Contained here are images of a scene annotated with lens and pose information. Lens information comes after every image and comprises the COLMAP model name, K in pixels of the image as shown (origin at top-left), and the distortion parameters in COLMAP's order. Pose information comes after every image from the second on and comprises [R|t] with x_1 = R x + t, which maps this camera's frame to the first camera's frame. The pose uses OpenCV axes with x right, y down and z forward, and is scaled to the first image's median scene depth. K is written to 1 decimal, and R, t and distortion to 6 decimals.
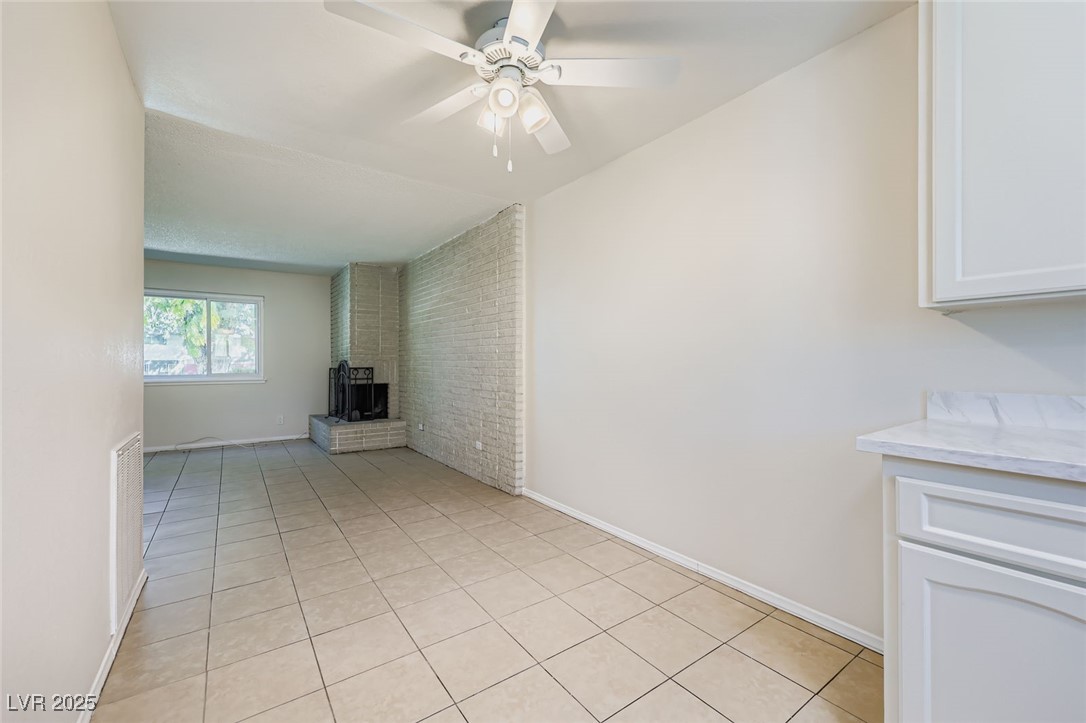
lens RADIAL K [[441.0, 0, 547.9], [0, 441.0, 361.3], [0, 0, 1]] dist [-0.002588, 0.001399]
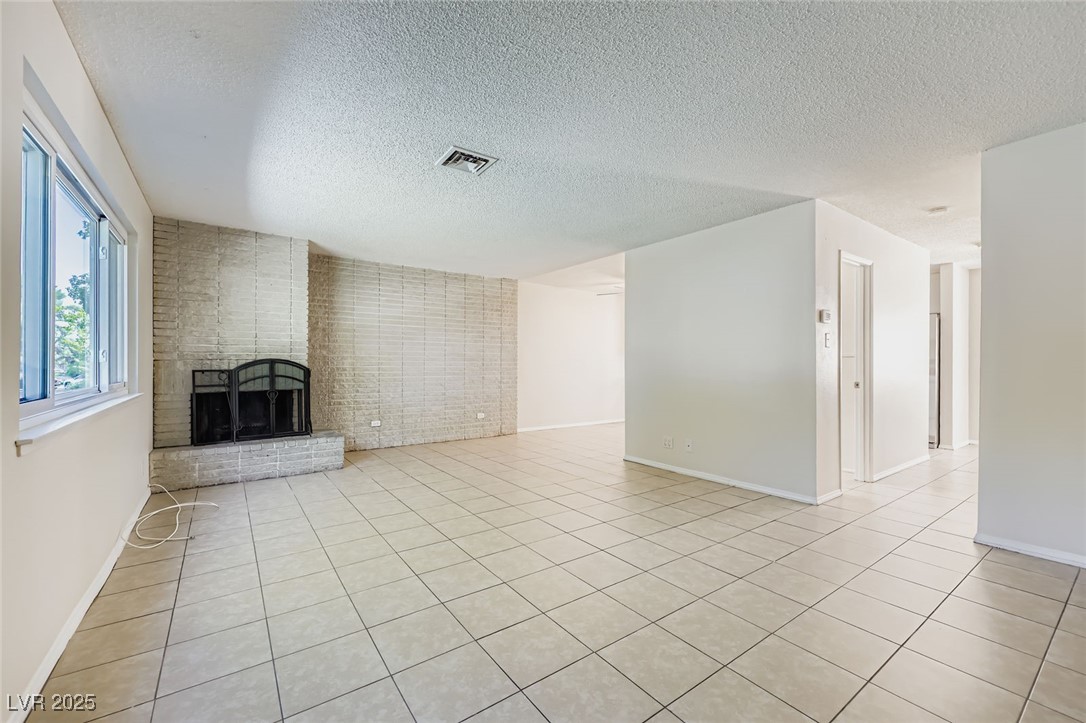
lens RADIAL K [[441.0, 0, 543.9], [0, 441.0, 364.1], [0, 0, 1]] dist [-0.002588, 0.001399]
pose [[-0.002224, 0.005618, 0.999982, -1.236076], [0.000688, 0.999984, -0.005617, 0.011619], [-0.999997, 0.000676, -0.002228, 0.552672]]
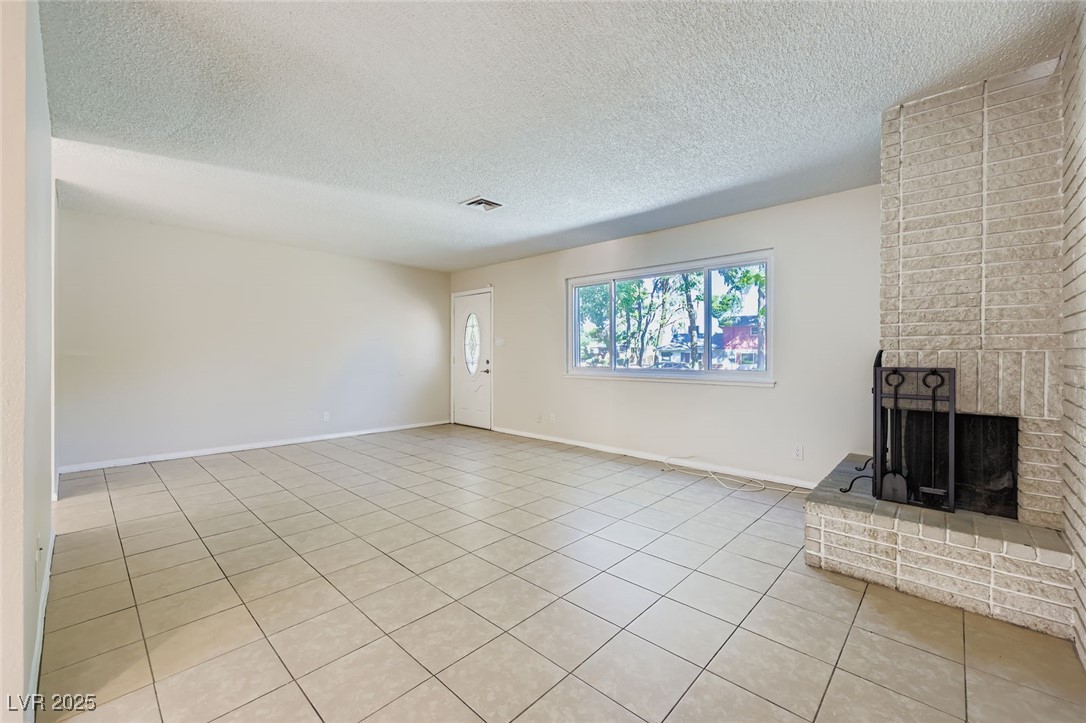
lens RADIAL K [[441.0, 0, 544.4], [0, 441.0, 356.9], [0, 0, 1]] dist [-0.002588, 0.001399]
pose [[0.201557, 0.012974, -0.979391, -0.107759], [-0.005031, 0.999913, 0.012211, 0.001644], [0.979464, 0.002466, 0.201605, 0.595803]]
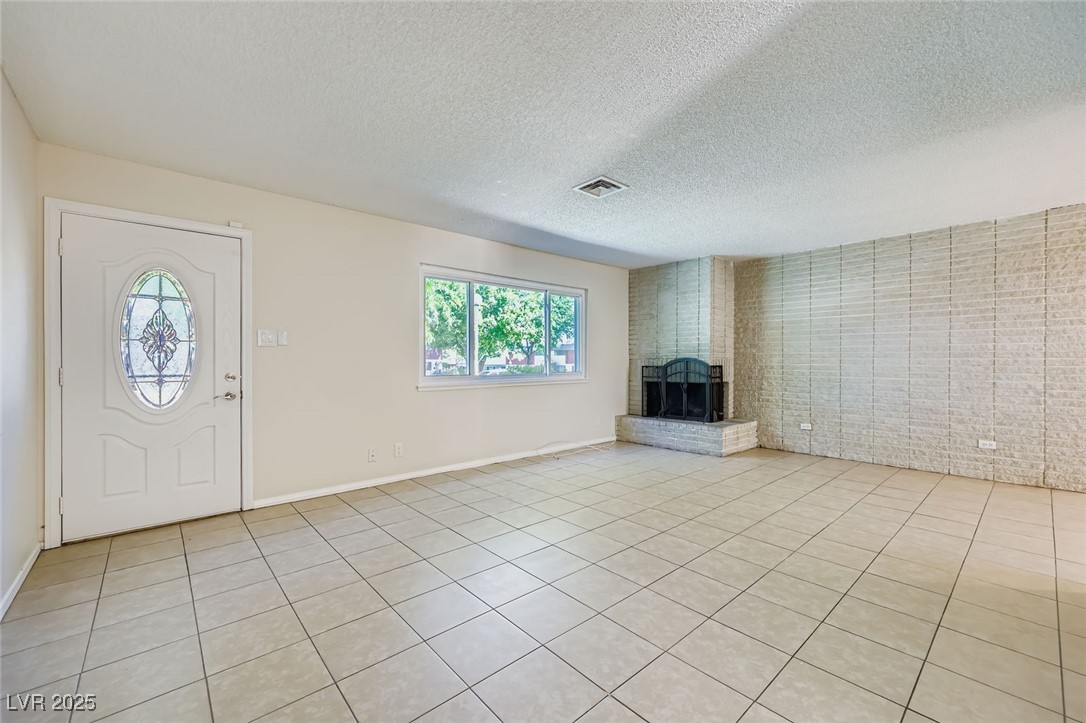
lens RADIAL K [[441.0, 0, 548.2], [0, 441.0, 360.3], [0, 0, 1]] dist [-0.002588, 0.001399]
pose [[0.993648, 0.005098, 0.112416, -0.884500], [-0.004704, 0.999982, -0.003773, 0.008375], [-0.112433, 0.003220, 0.993654, 0.093202]]
